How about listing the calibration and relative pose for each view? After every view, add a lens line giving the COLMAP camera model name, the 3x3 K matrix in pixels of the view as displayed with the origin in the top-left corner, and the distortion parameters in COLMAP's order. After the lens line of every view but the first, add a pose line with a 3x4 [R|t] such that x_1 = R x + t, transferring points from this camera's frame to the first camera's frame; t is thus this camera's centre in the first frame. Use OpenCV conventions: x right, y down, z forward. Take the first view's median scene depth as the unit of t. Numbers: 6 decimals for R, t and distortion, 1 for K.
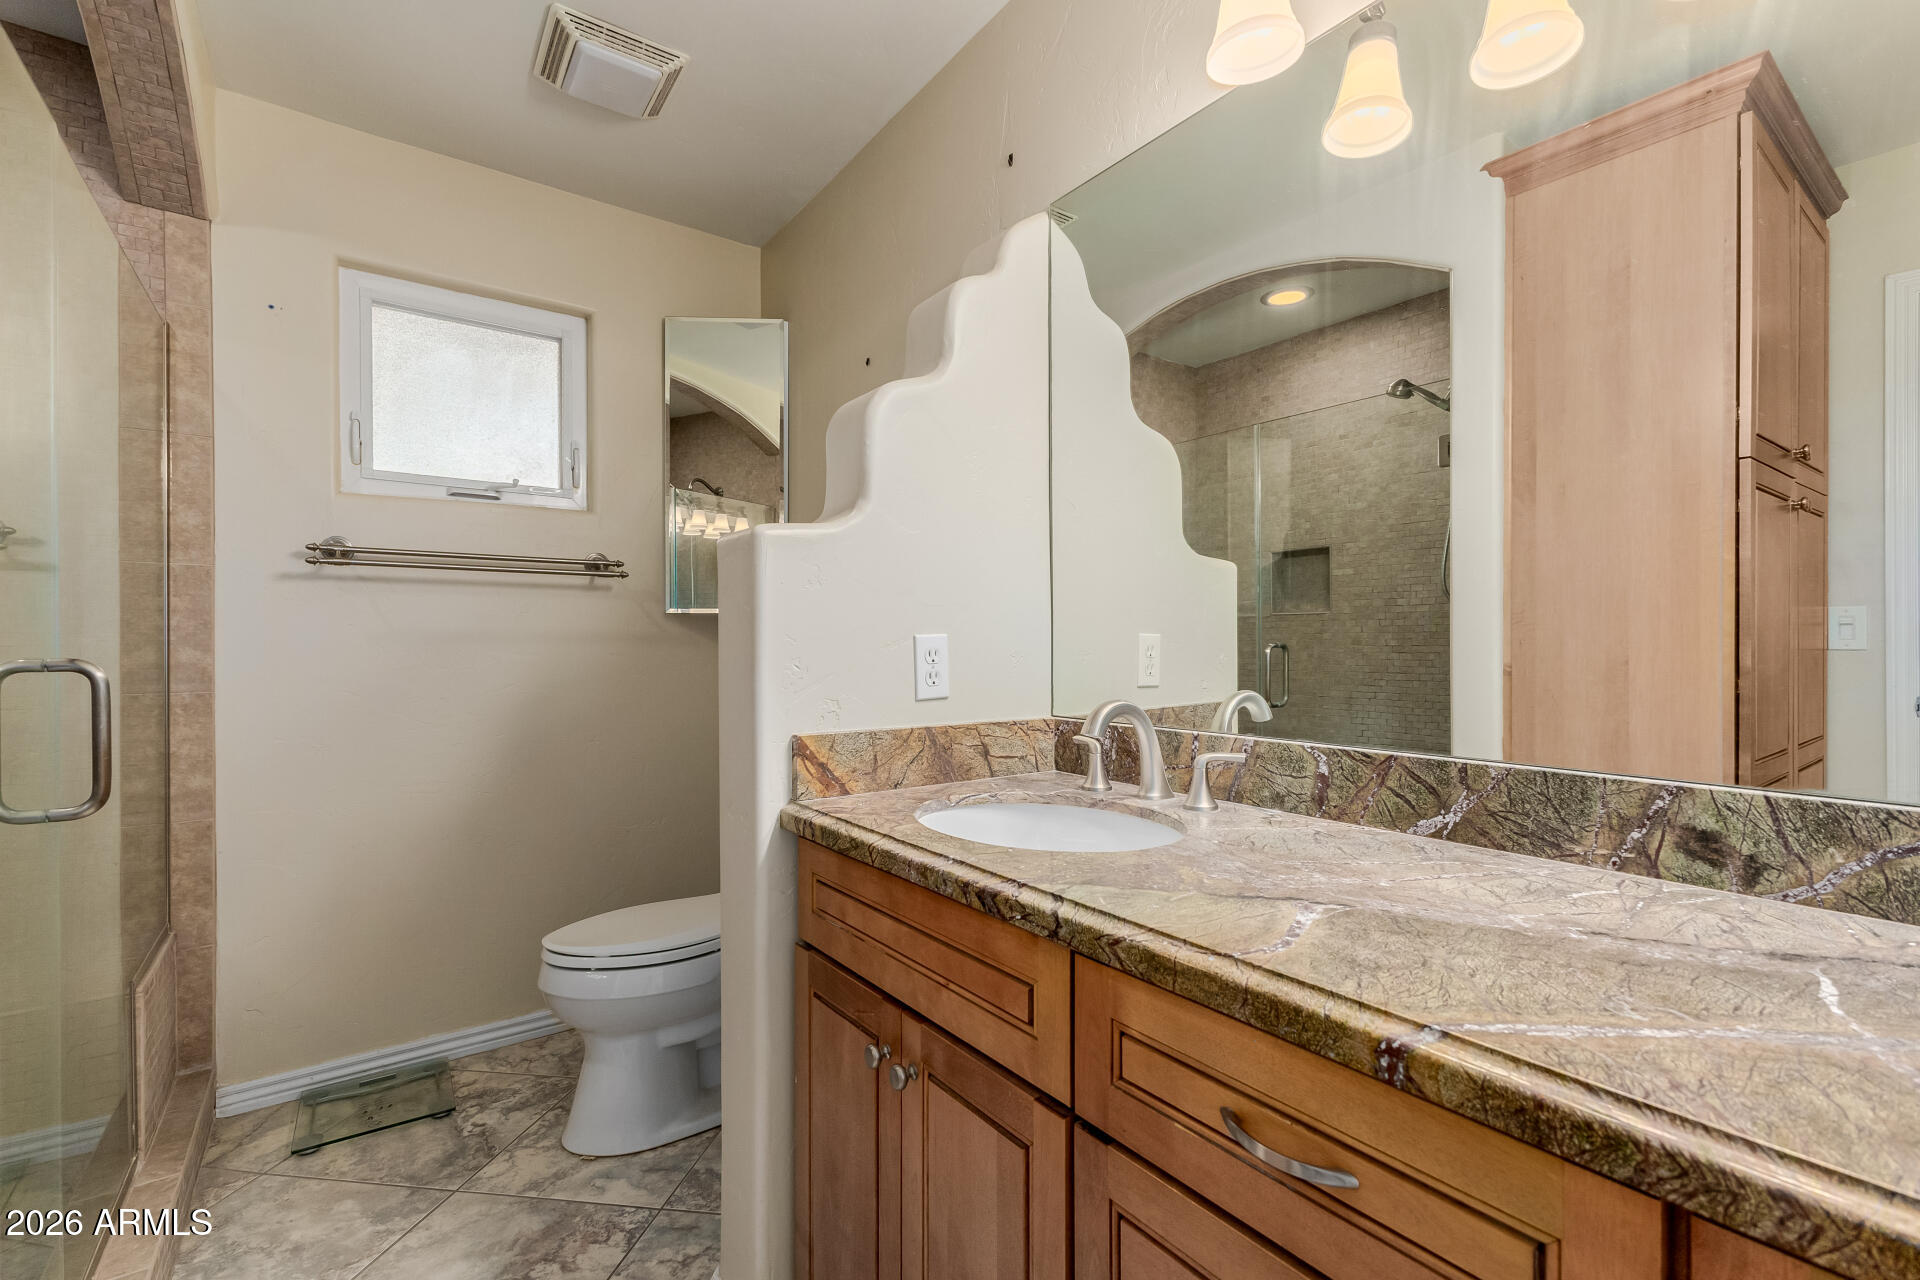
lens RADIAL K [[847.5, 0, 969.1], [0, 847.5, 648.1], [0, 0, 1]] dist [0.008444, -0.000009]
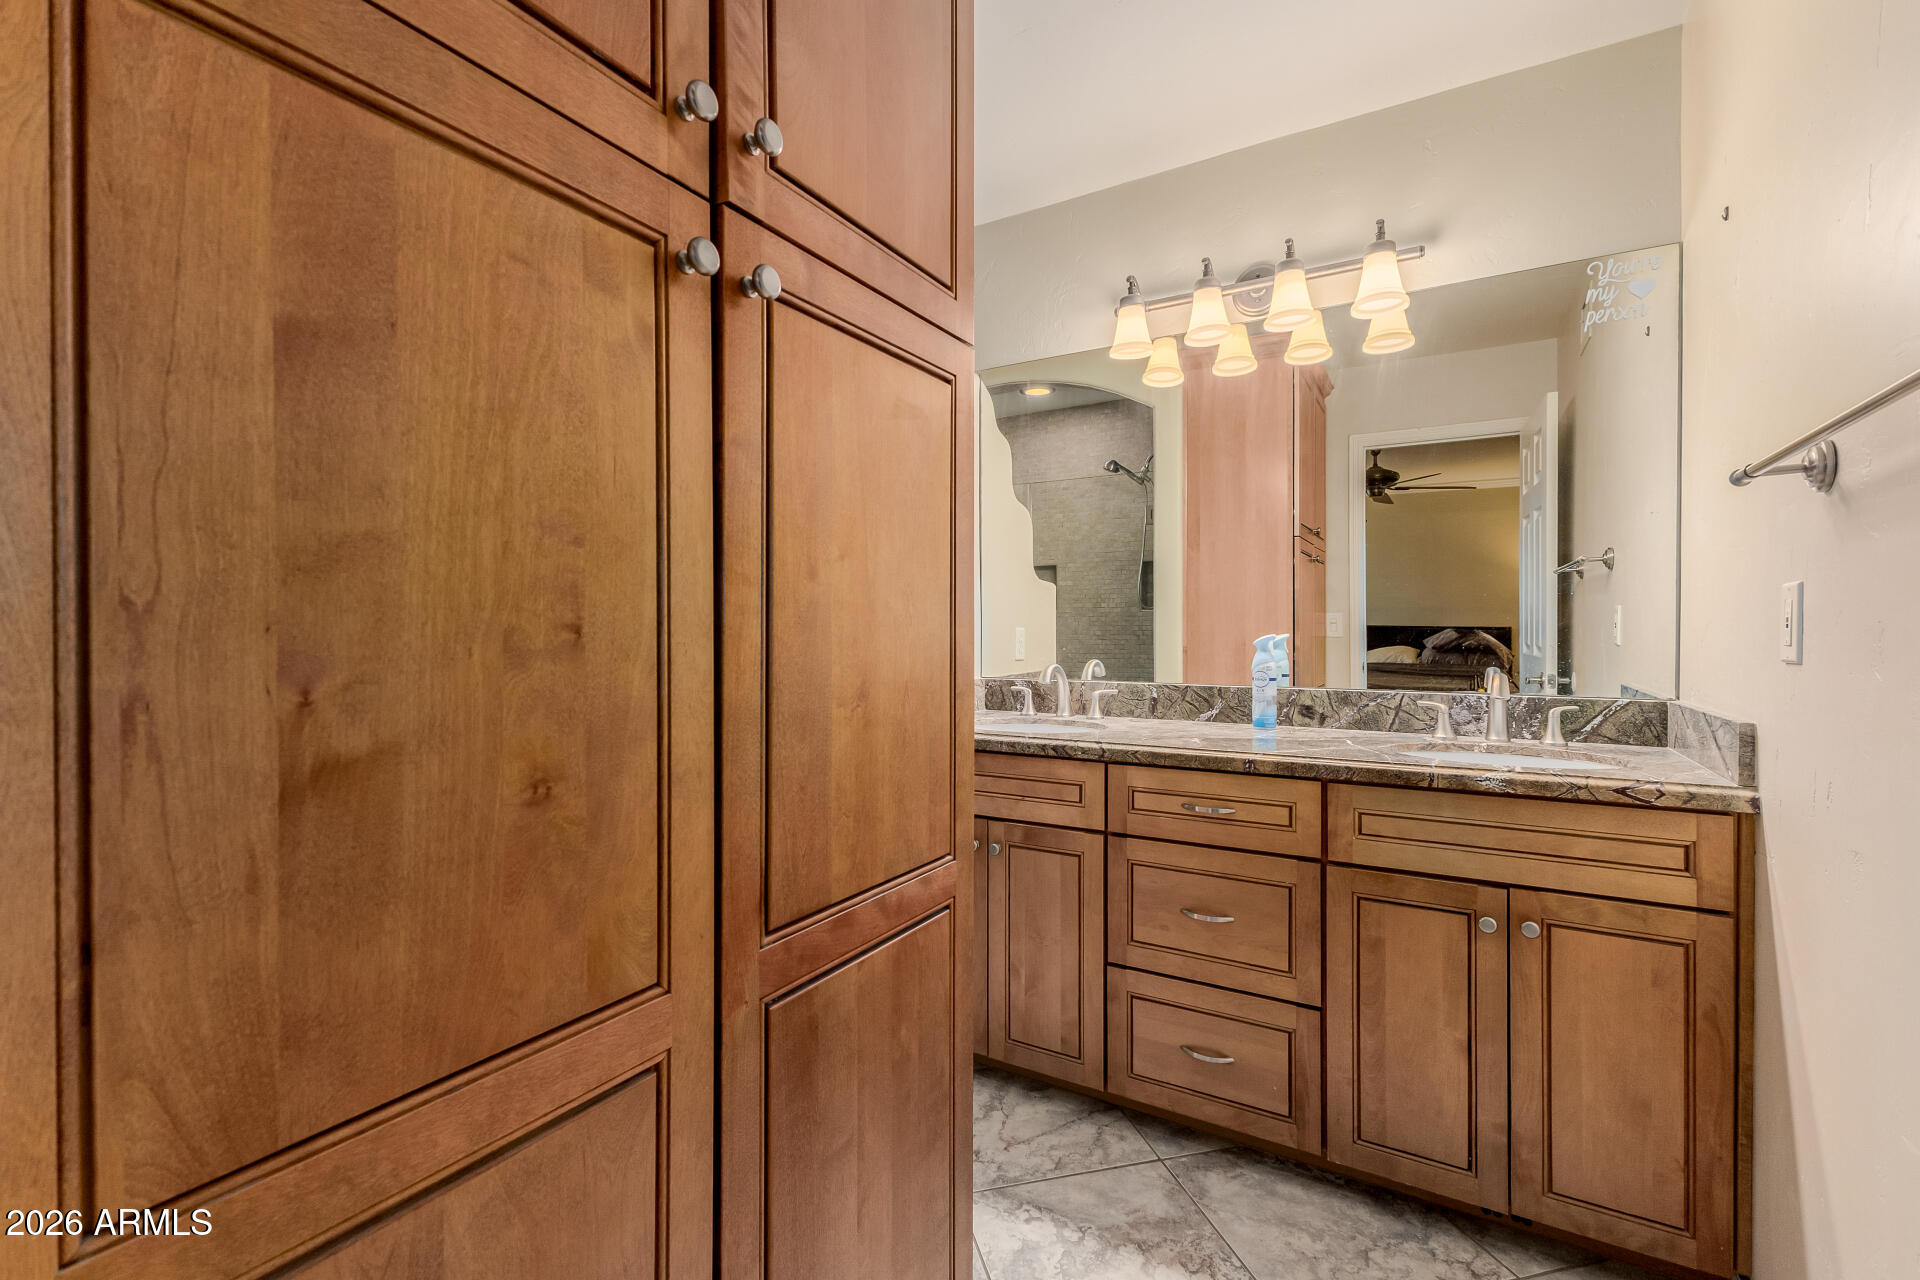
lens RADIAL K [[822.9, 0, 960.0], [0, 822.9, 640.0], [0, 0, 1]] dist [0.007488, 0.000466]
pose [[0.925646, -0.003150, 0.378377, -0.904477], [0.001924, 0.999992, 0.003618, 0.001122], [-0.378385, -0.002621, 0.925645, -0.782691]]
